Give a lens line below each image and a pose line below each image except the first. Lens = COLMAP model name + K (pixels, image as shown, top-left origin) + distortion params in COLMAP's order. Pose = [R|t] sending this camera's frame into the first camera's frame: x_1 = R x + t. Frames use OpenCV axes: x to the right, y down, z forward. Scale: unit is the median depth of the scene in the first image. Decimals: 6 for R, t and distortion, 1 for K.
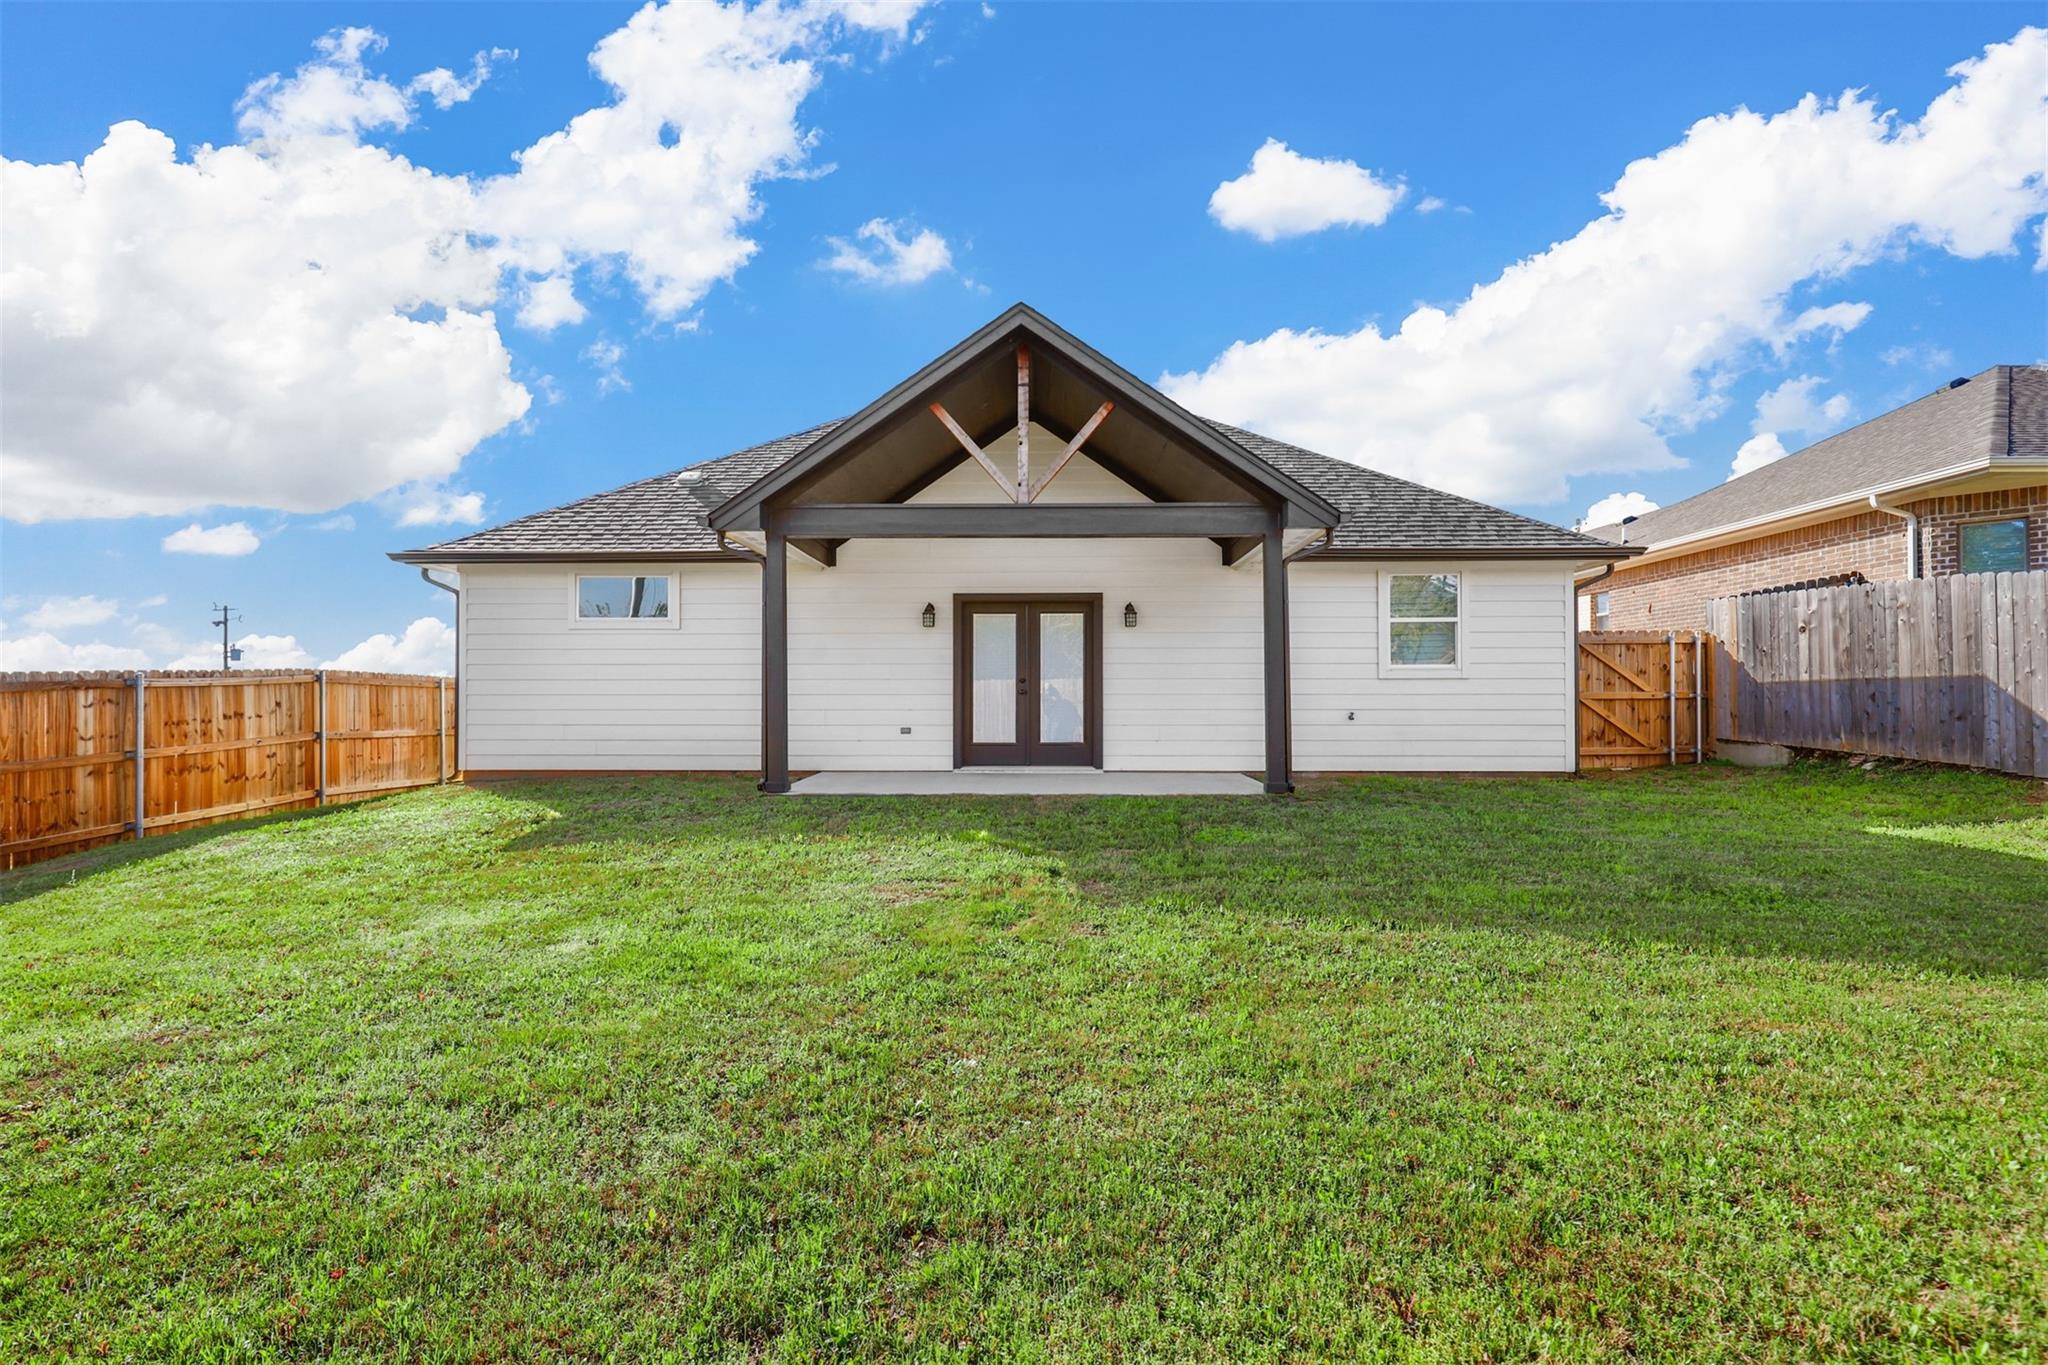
lens RADIAL K [[936.1, 0, 1021.8], [0, 936.1, 689.9], [0, 0, 1]] dist [0.002470, 0.000133]
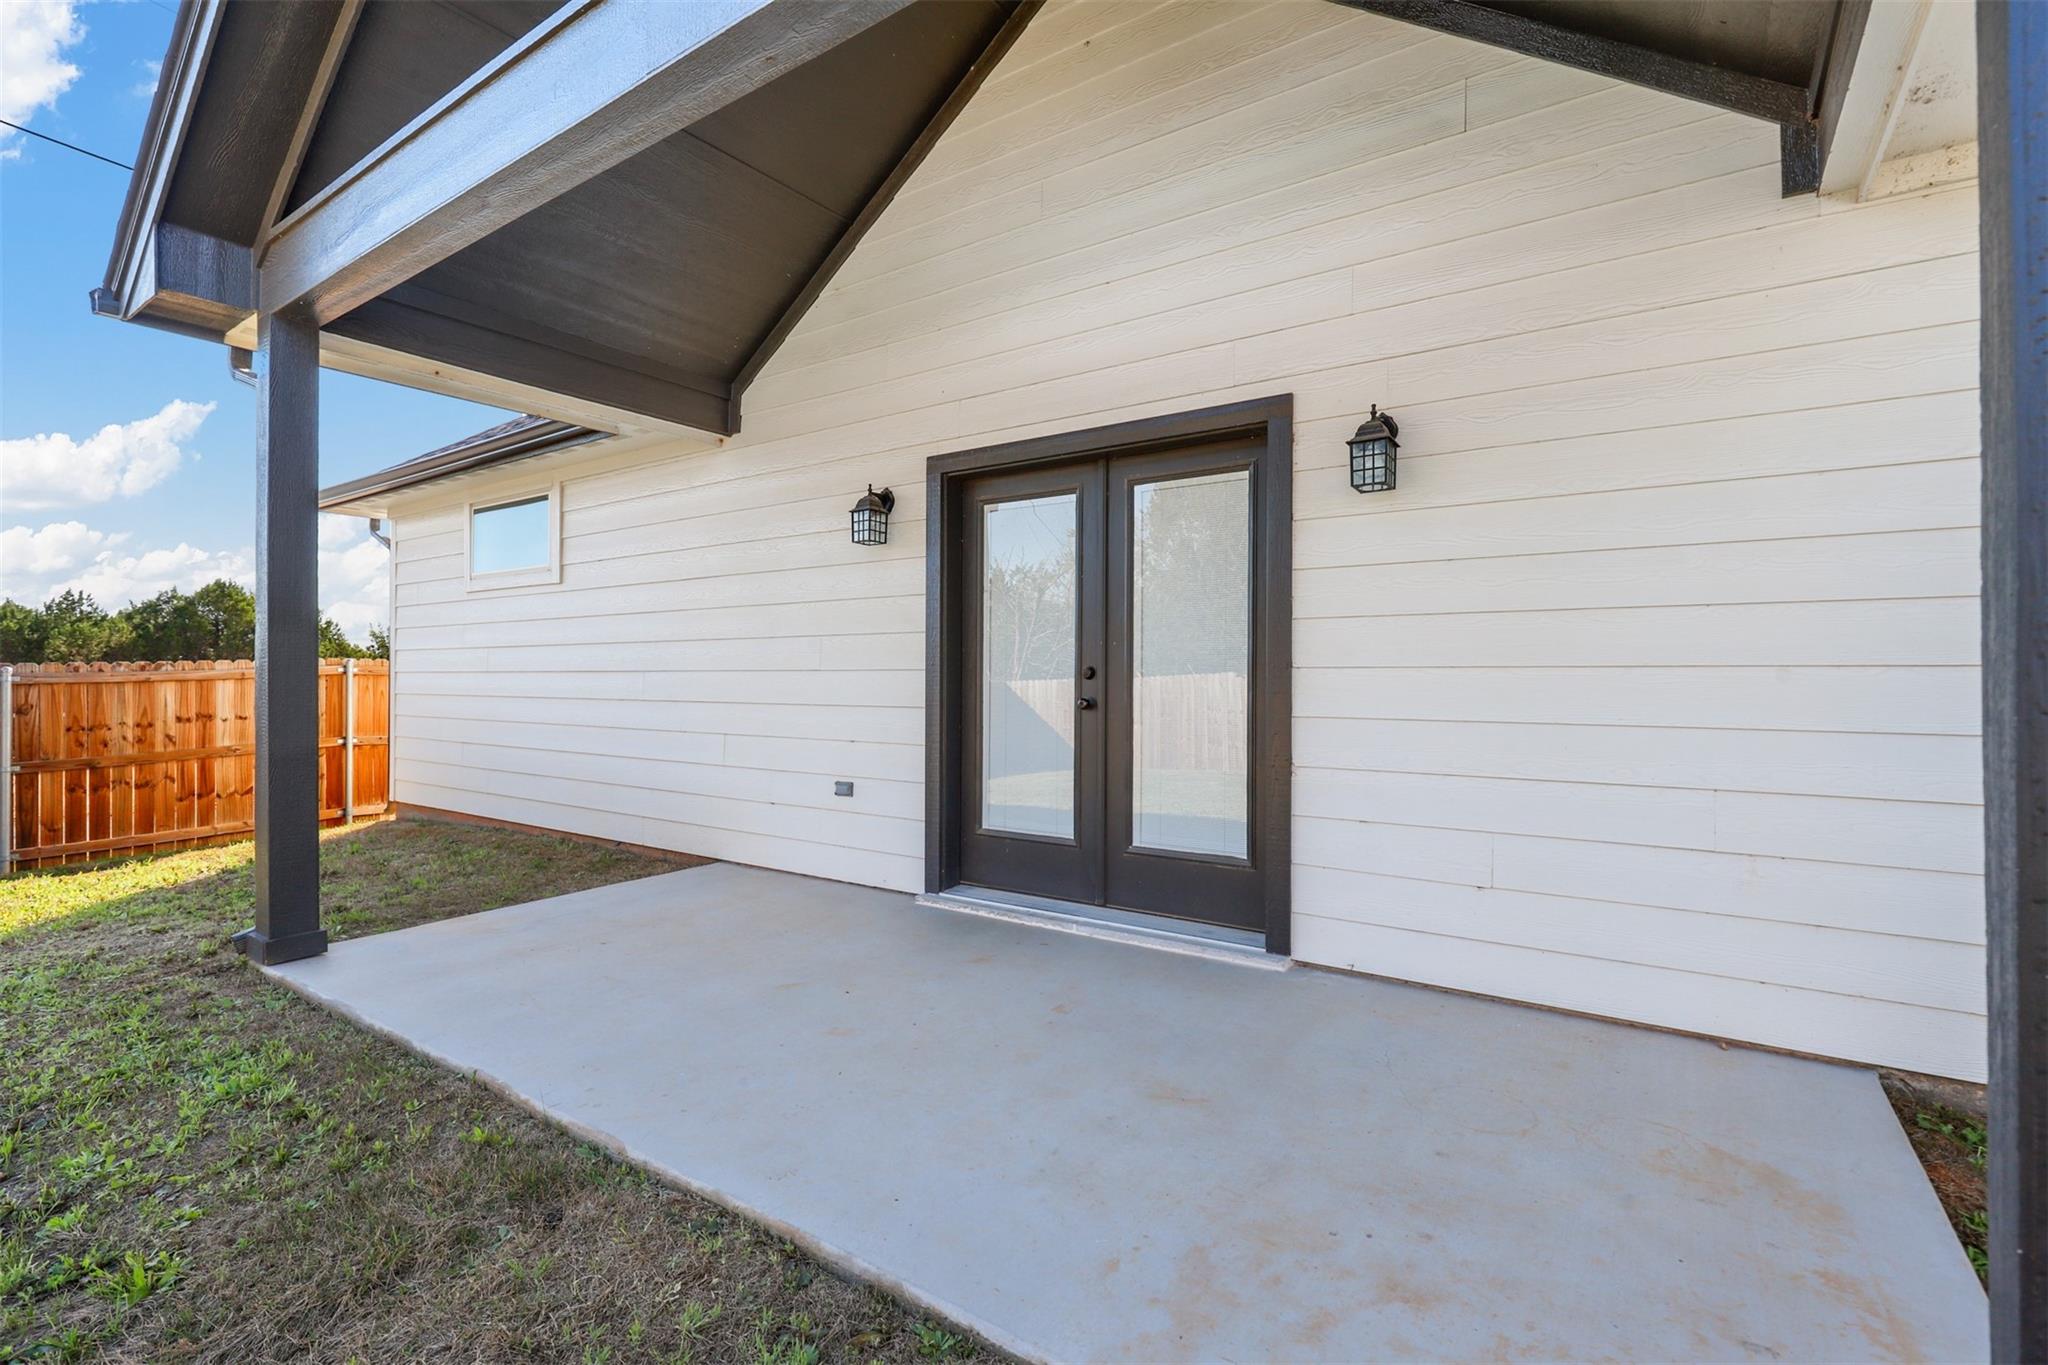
lens RADIAL K [[936.1, 0, 1021.8], [0, 936.1, 689.9], [0, 0, 1]] dist [0.002470, 0.000133]
pose [[0.836493, 0.010392, -0.547879, 0.182605], [0.001354, 0.999778, 0.021030, -0.011419], [0.547976, -0.018333, 0.836293, 0.686438]]
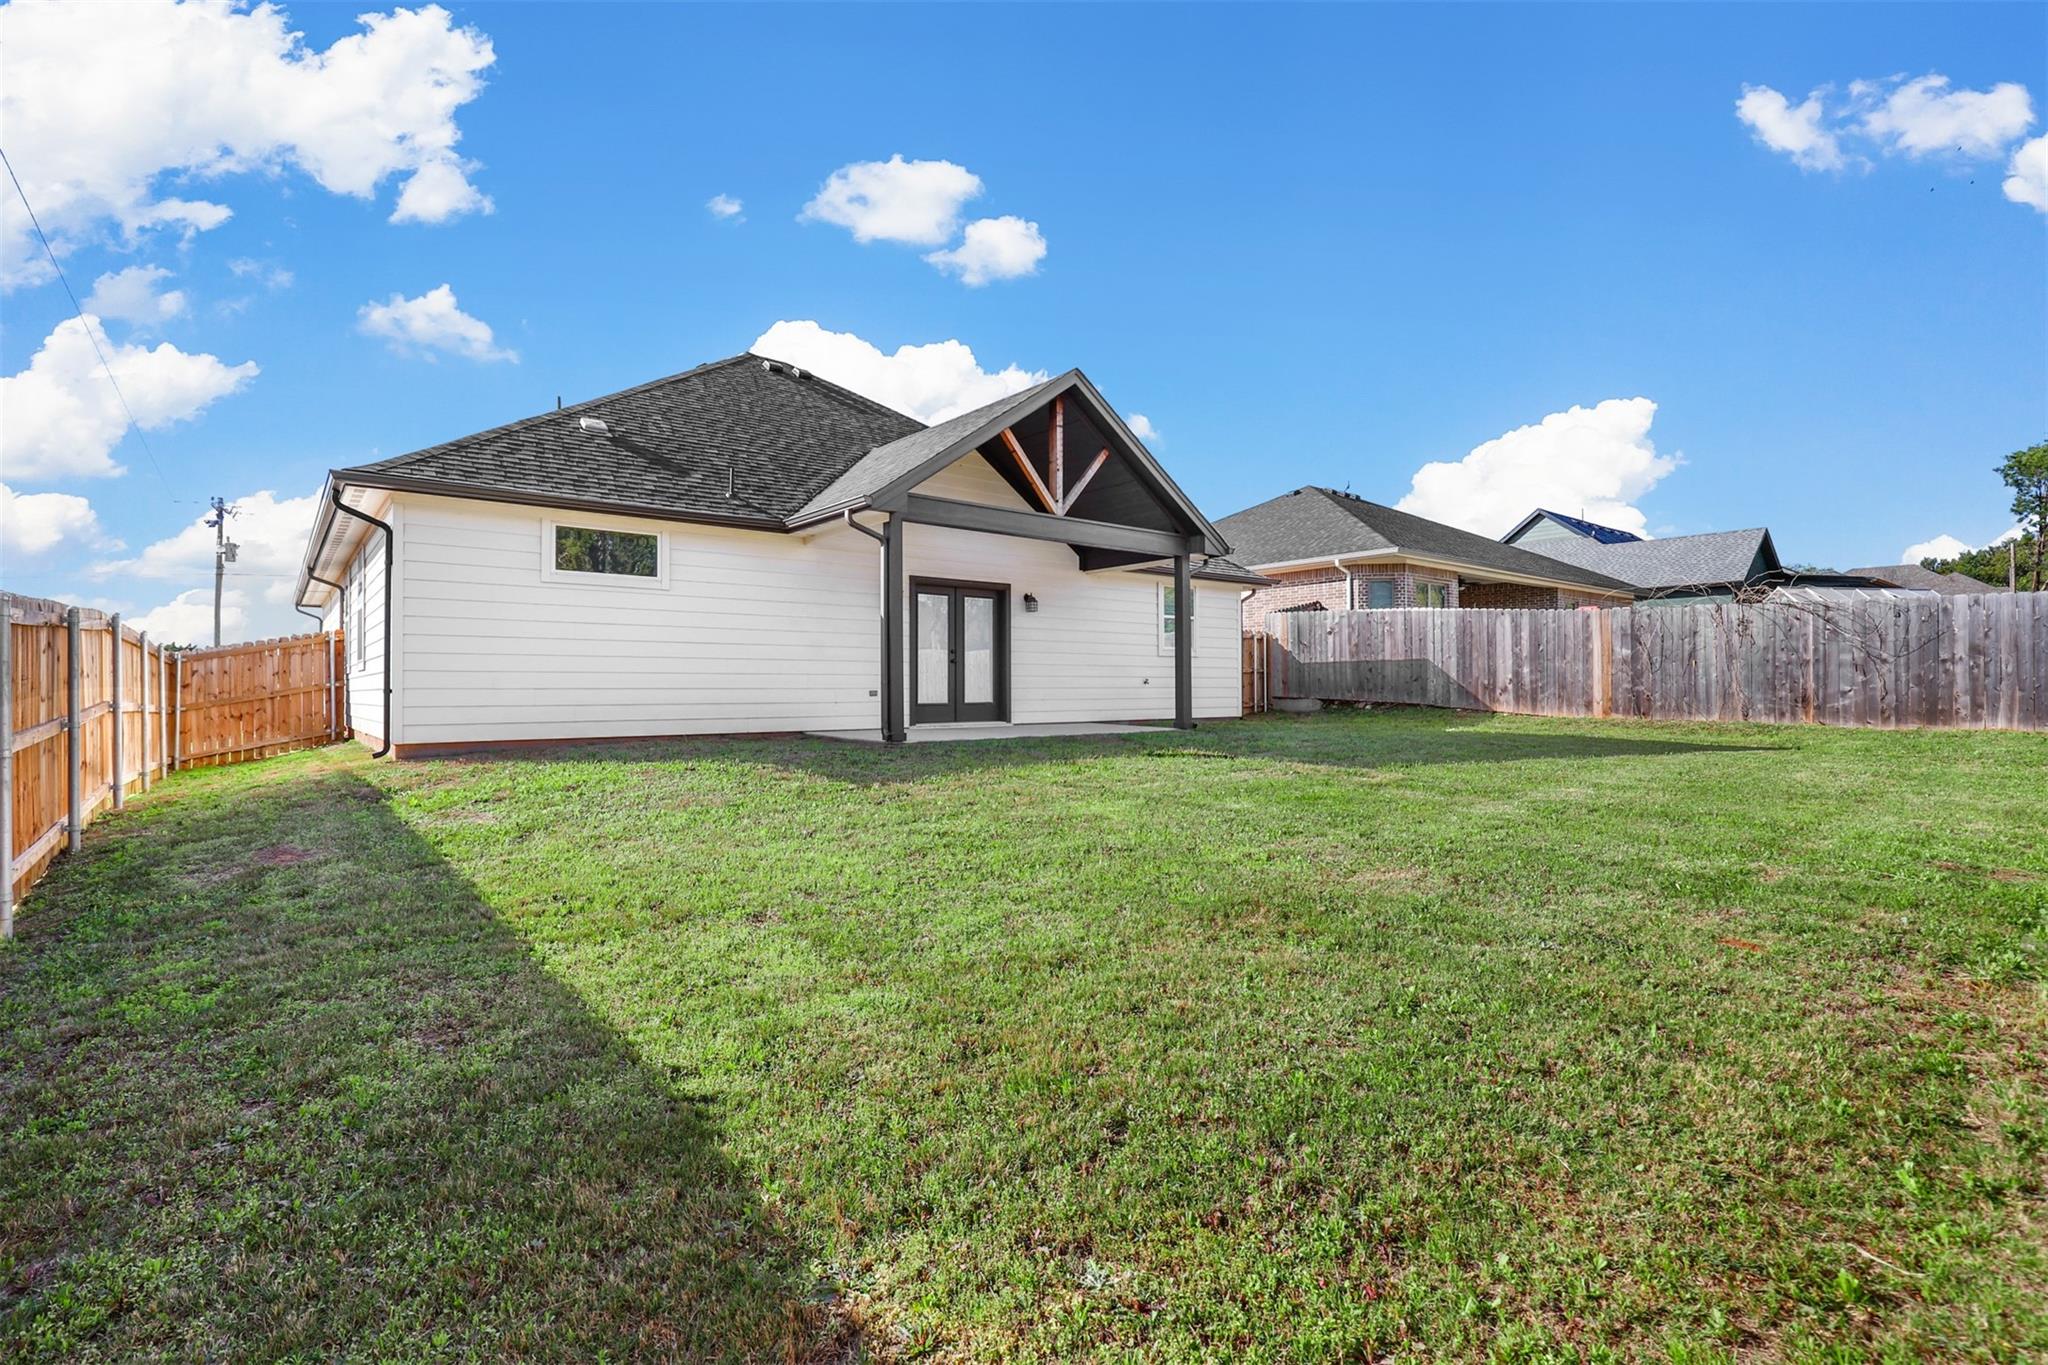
lens RADIAL K [[936.1, 0, 1021.8], [0, 936.1, 689.9], [0, 0, 1]] dist [0.002470, 0.000133]
pose [[0.765603, -0.002790, 0.643307, -0.720386], [-0.004773, 0.999938, 0.010017, 0.027262], [-0.643296, -0.010739, 0.765542, 0.013822]]
